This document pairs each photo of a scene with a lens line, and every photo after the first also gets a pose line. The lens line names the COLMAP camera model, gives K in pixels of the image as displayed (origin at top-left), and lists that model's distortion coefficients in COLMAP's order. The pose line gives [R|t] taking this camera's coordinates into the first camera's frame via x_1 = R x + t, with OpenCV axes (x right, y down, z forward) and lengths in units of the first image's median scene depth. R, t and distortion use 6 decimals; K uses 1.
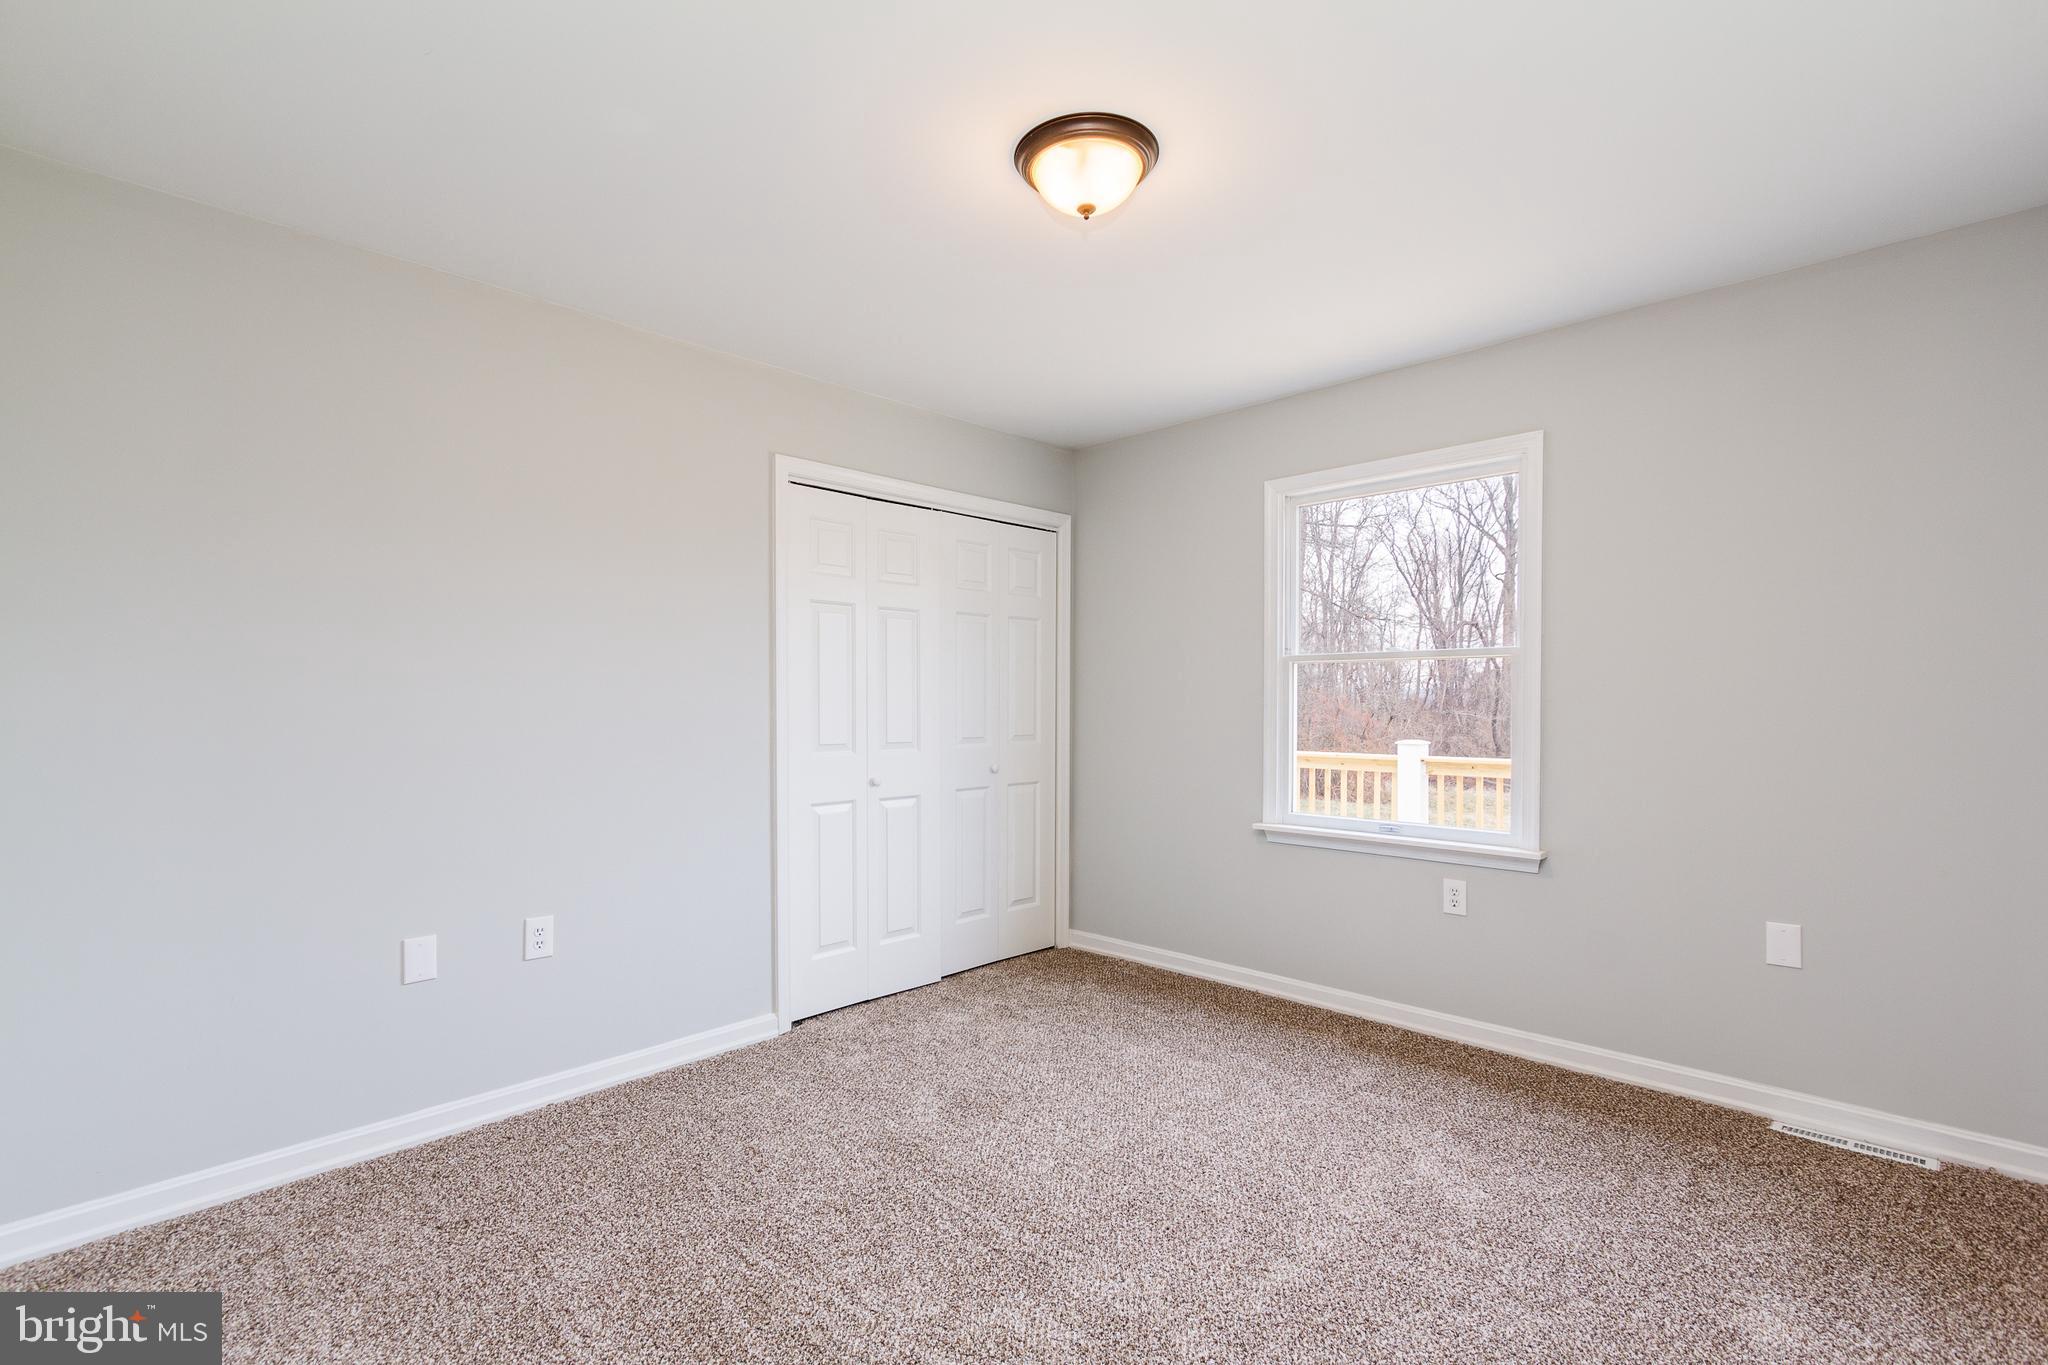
lens RADIAL K [[933.5, 0, 1017.4], [0, 933.5, 710.9], [0, 0, 1]] dist [0.005726, -0.000241]
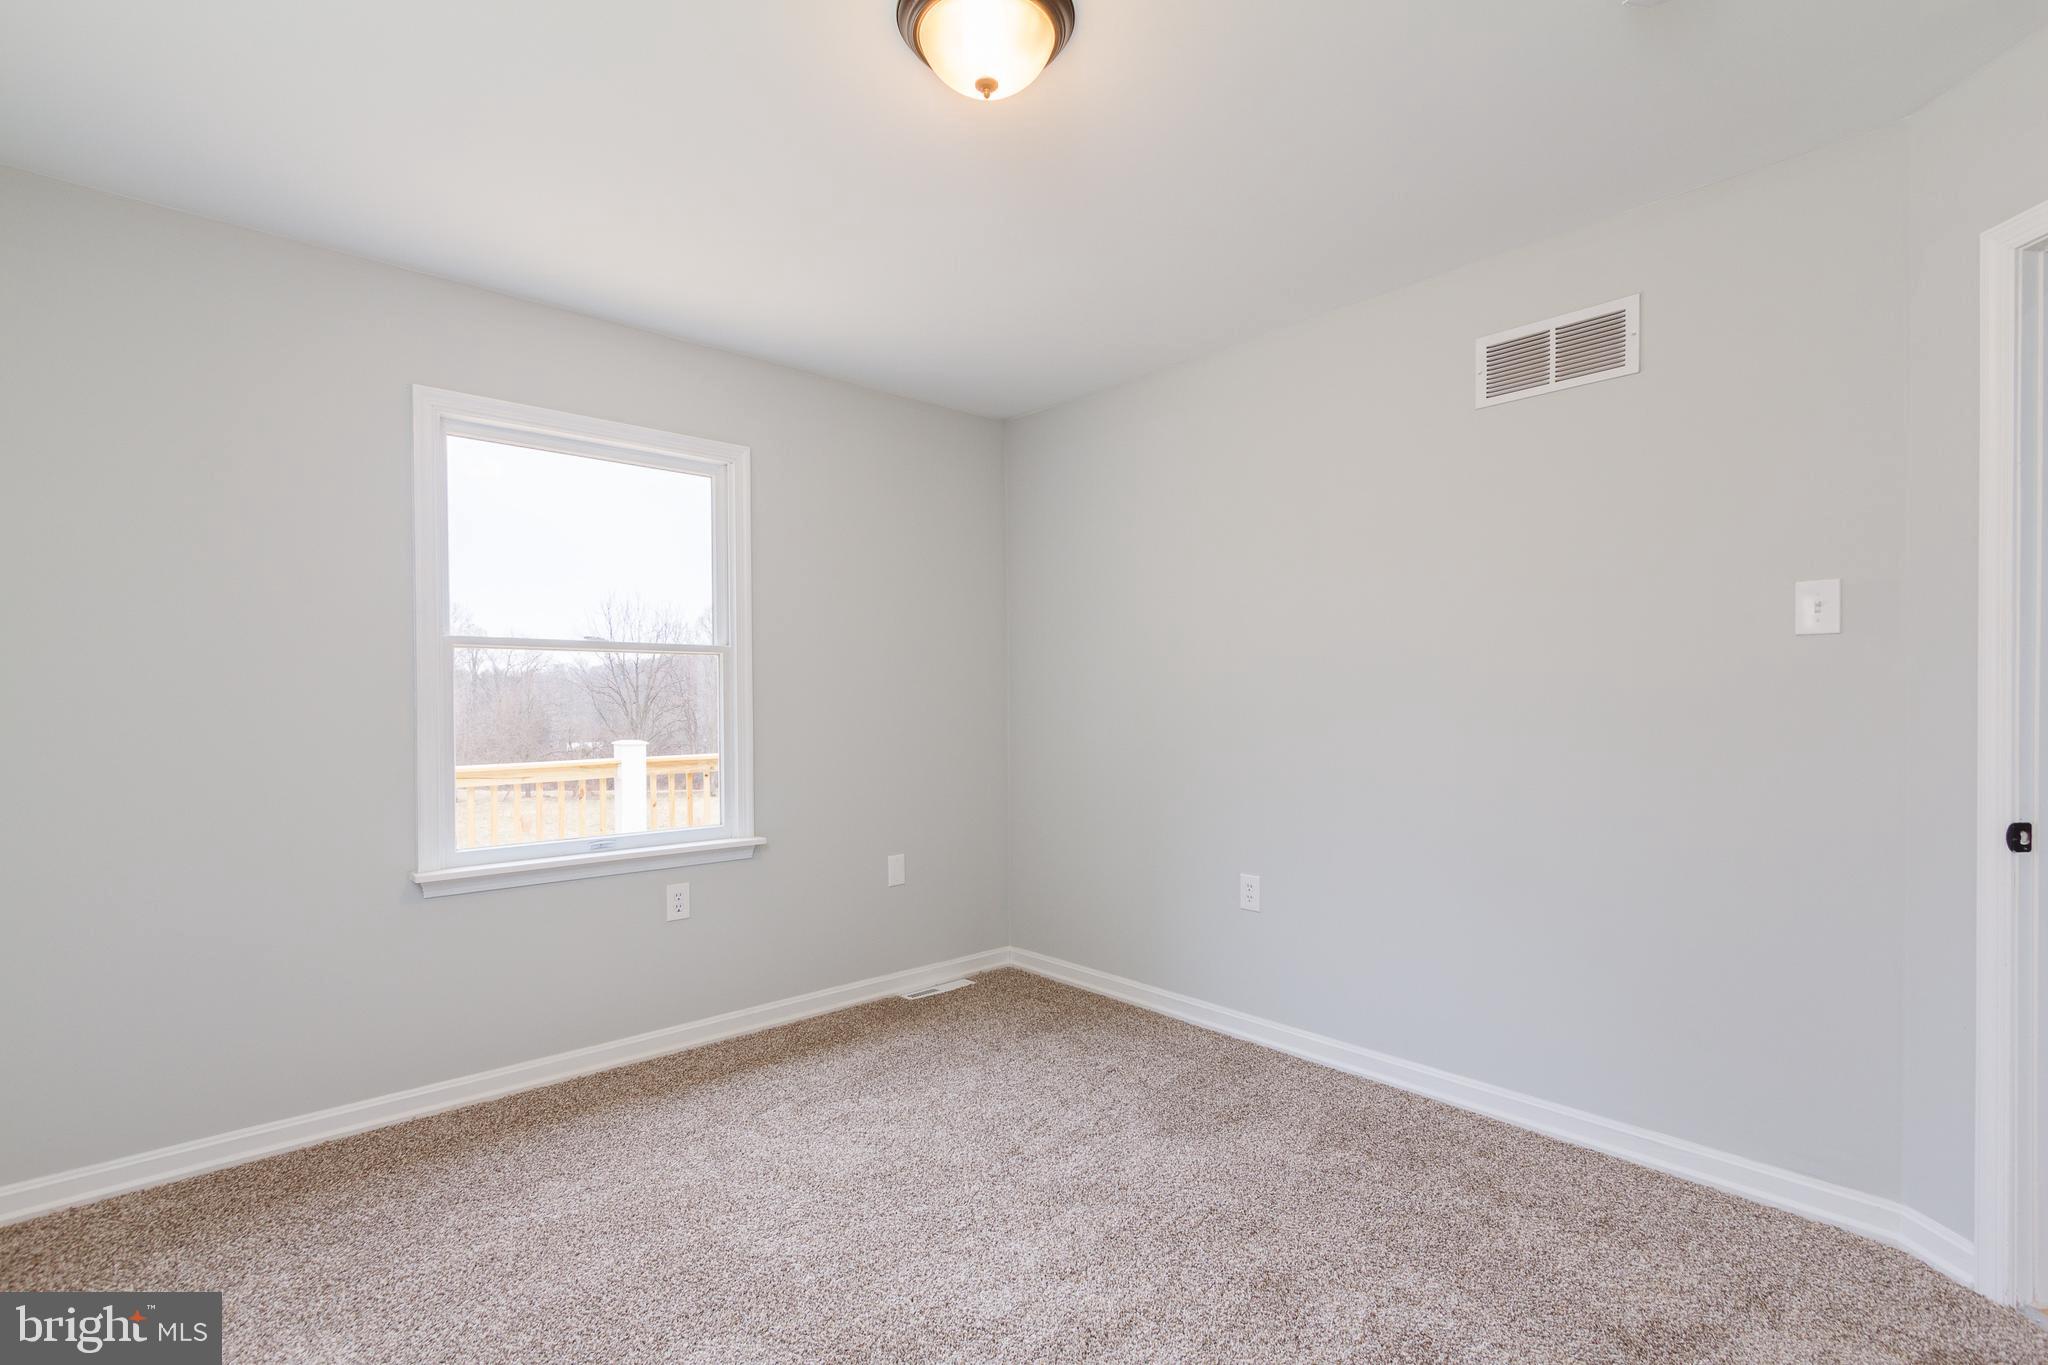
lens RADIAL K [[933.5, 0, 1017.4], [0, 933.5, 710.9], [0, 0, 1]] dist [0.005726, -0.000241]
pose [[0.066890, -0.014306, 0.997658, -0.459122], [0.011976, 0.999837, 0.013534, -0.005162], [-0.997688, 0.011042, 0.067050, 0.584184]]
